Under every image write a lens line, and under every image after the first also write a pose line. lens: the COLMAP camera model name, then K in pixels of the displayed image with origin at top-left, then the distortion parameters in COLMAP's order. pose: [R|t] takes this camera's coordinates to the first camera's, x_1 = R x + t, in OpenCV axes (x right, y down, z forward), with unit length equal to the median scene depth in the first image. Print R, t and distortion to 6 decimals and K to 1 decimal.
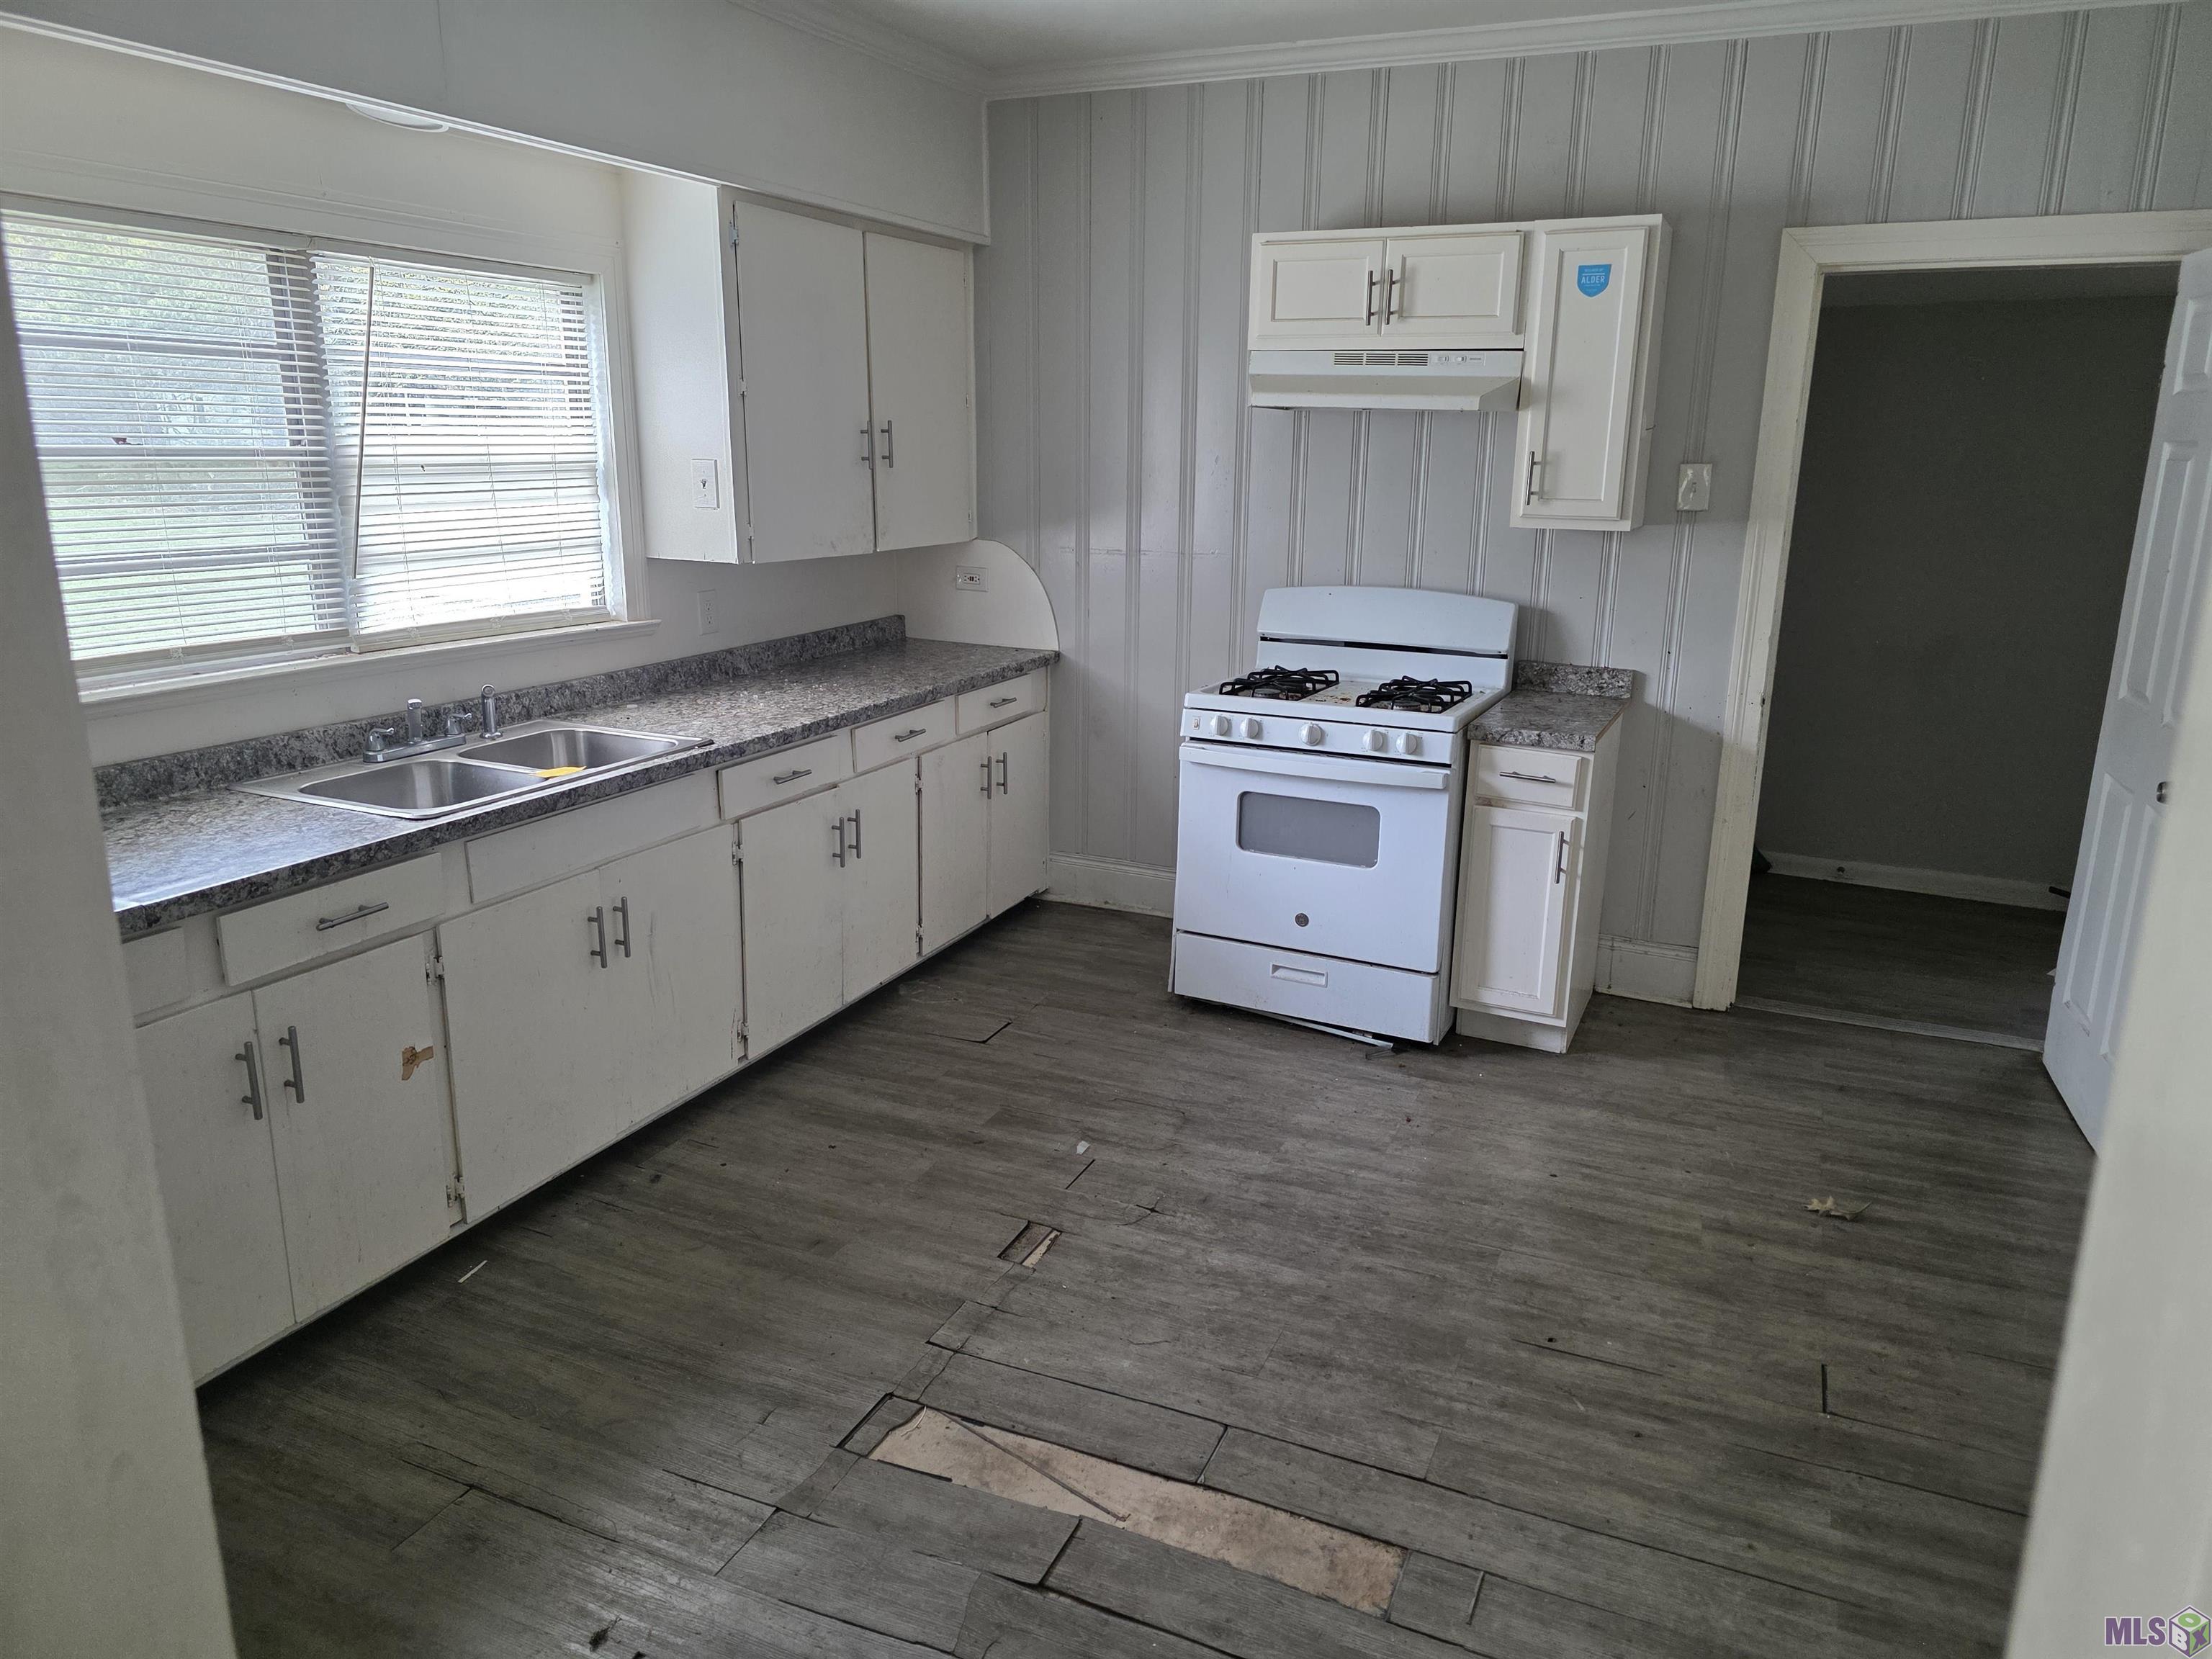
lens RADIAL K [[1502.3, 0, 1108.2], [0, 1502.3, 799.2], [0, 0, 1]] dist [0.054348, -0.006240]
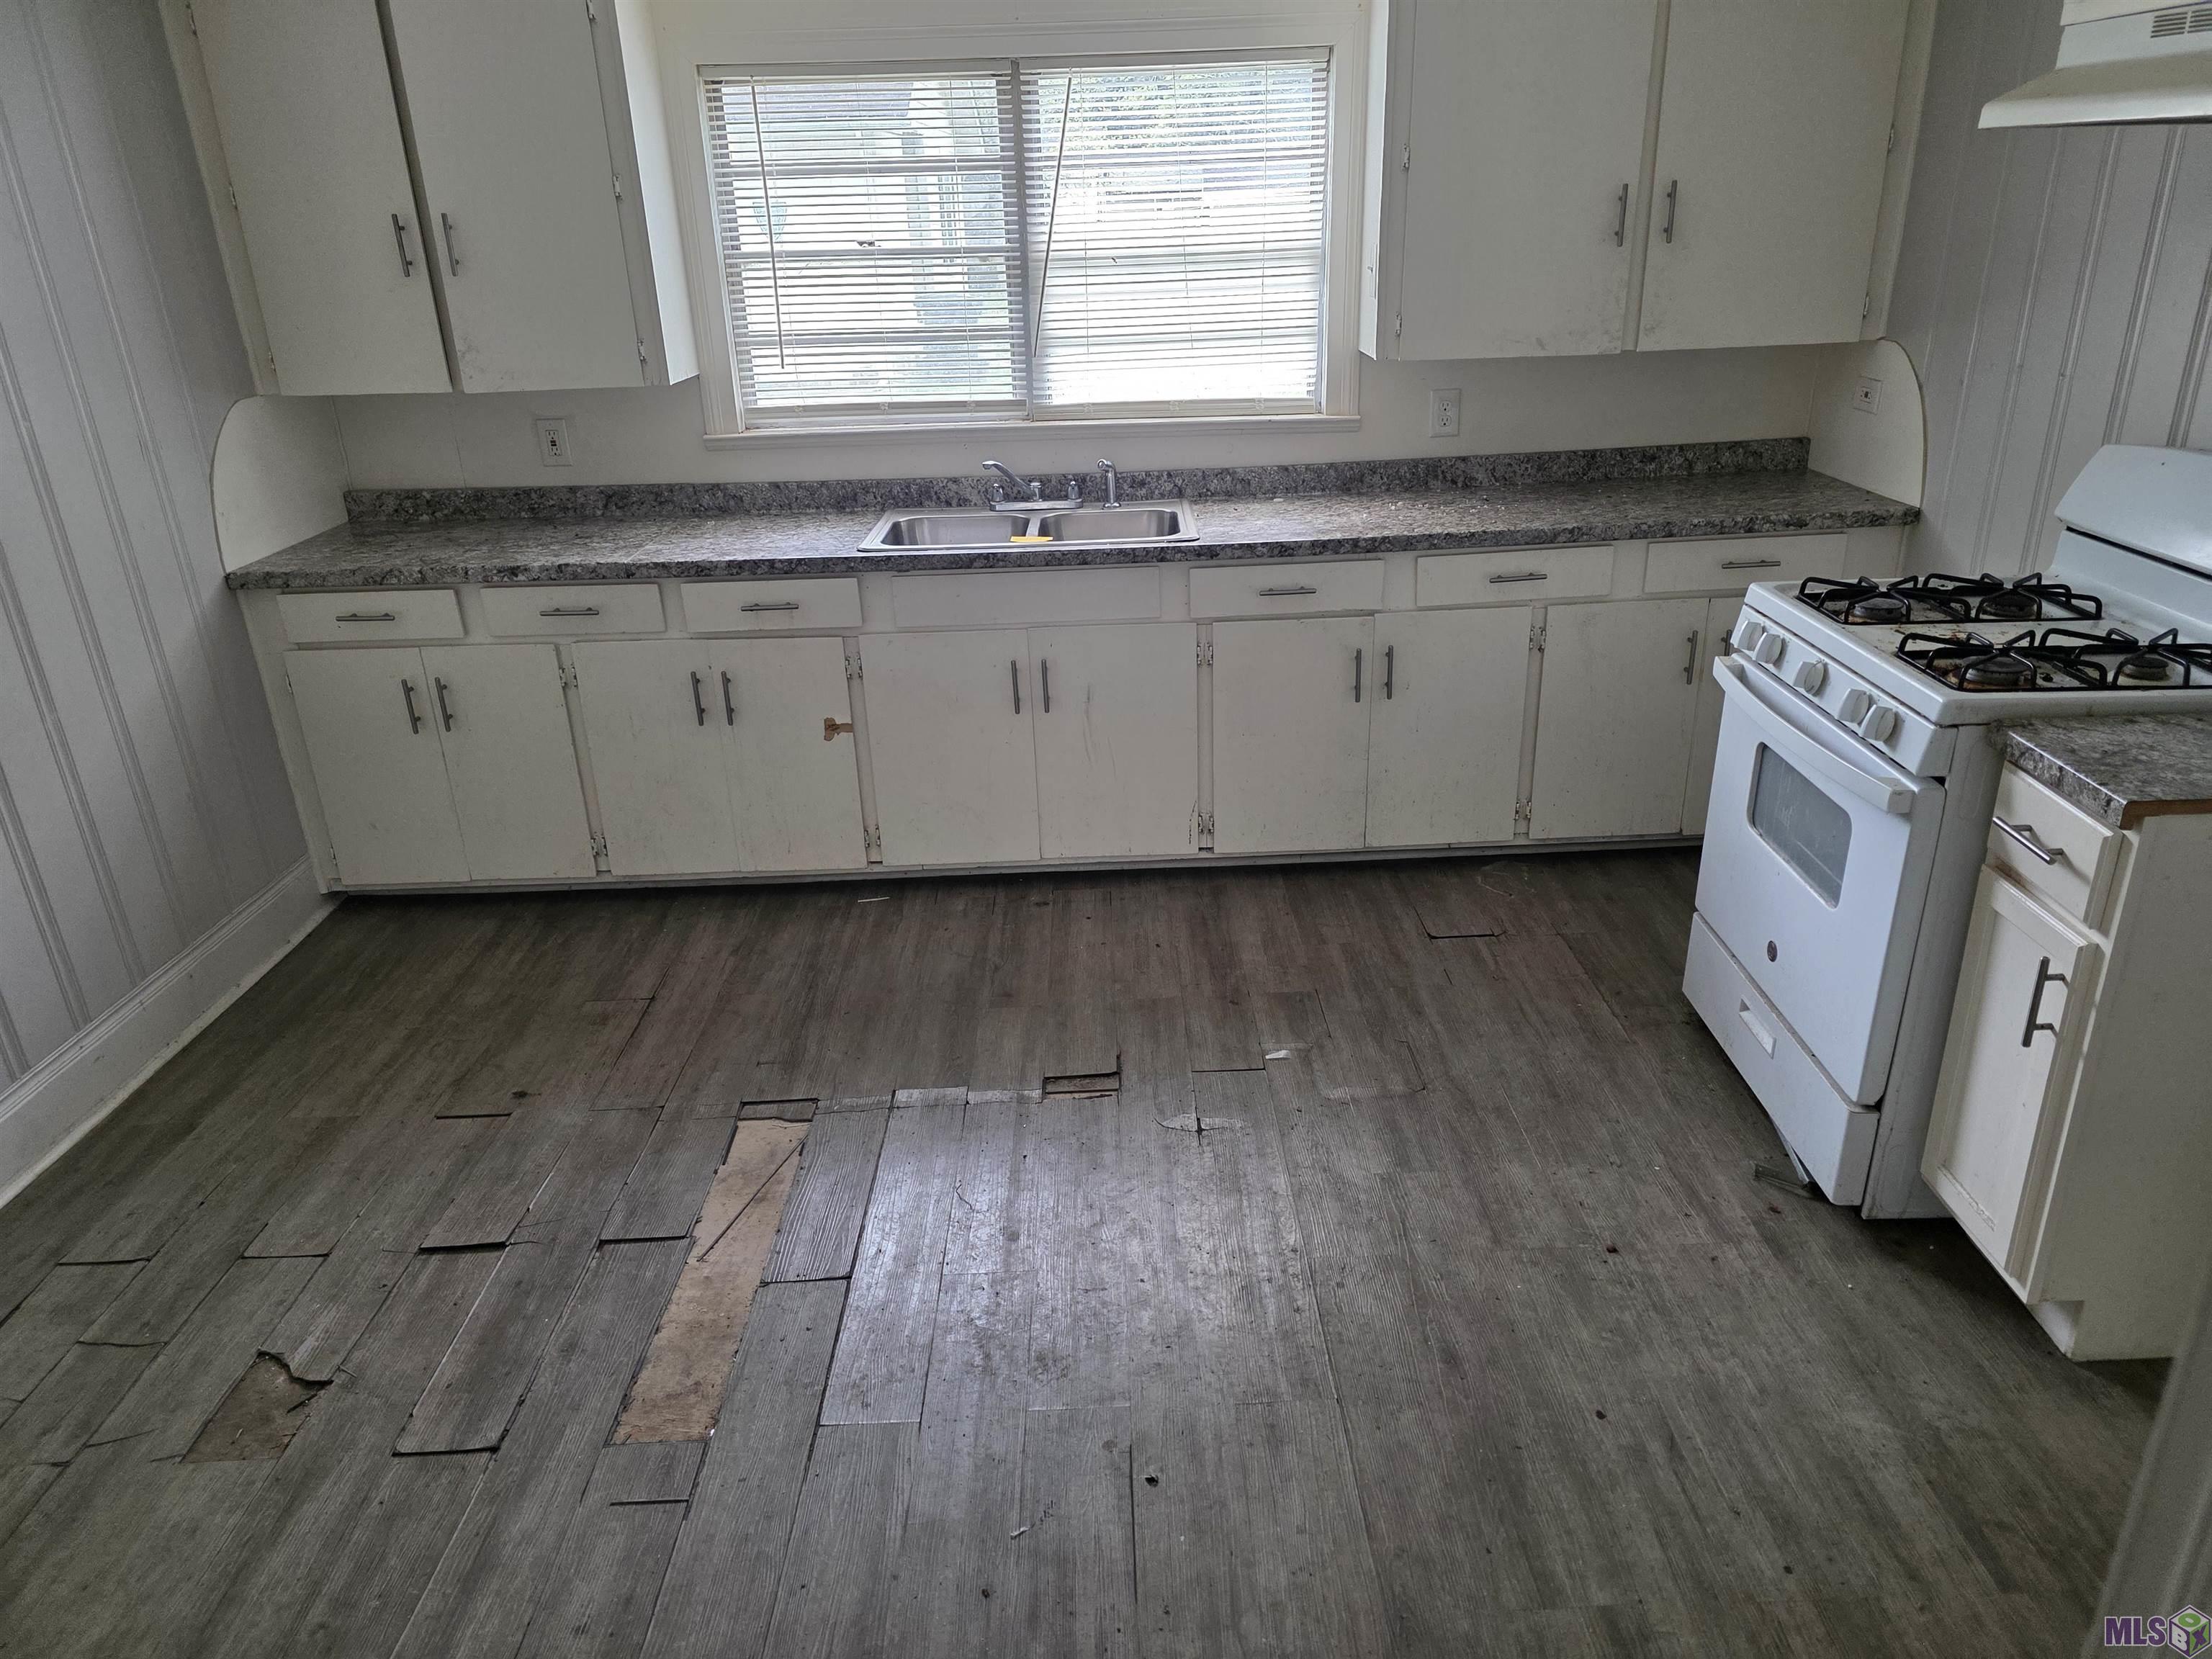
lens RADIAL K [[1471.0, 0, 1106.0], [0, 1471.0, 829.5], [0, 0, 1]] dist [0.103229, -0.099936]
pose [[0.425435, 0.317849, -0.847335, 0.582541], [-0.177955, 0.947395, 0.266034, -0.100089], [0.887320, 0.037607, 0.459618, 0.457857]]
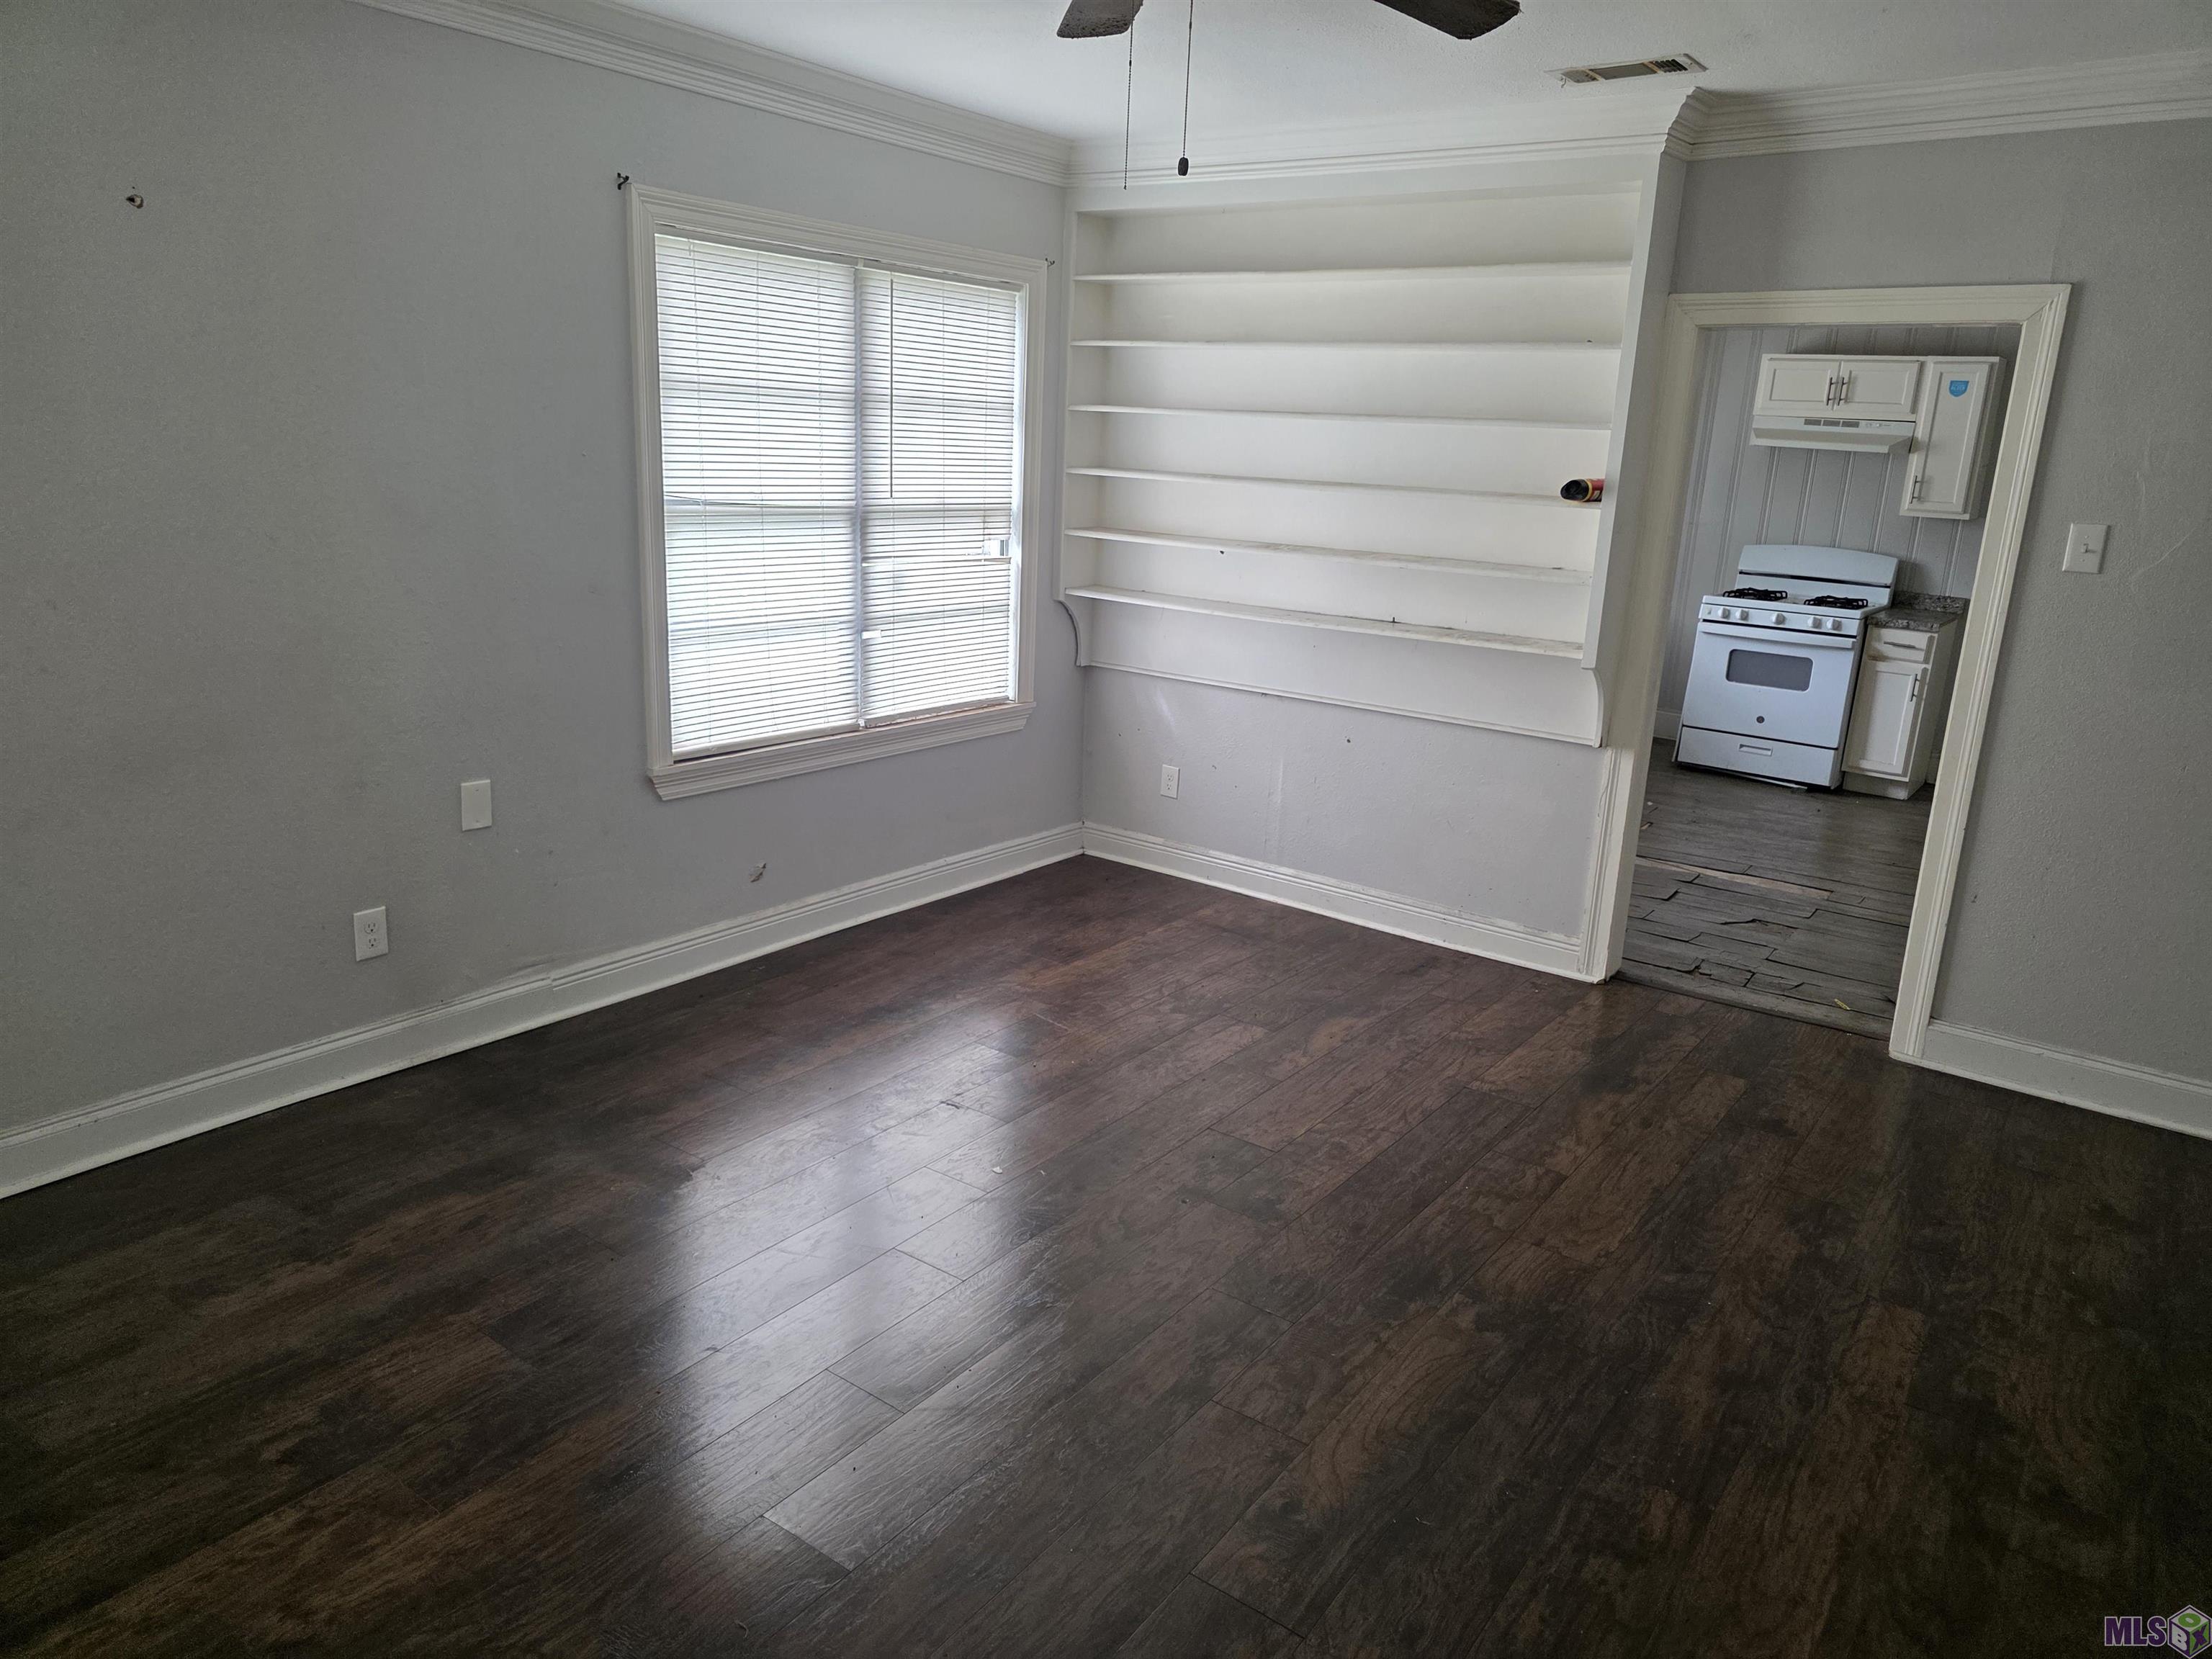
lens RADIAL K [[1481.4, 0, 1062.1], [0, 1481.4, 794.4], [0, 0, 1]] dist [-0.001166, -0.000237]
pose [[0.973143, 0.079168, -0.216158, -0.334128], [-0.075606, 0.996832, 0.024712, 0.206956], [0.217430, -0.007706, 0.976046, -1.065080]]
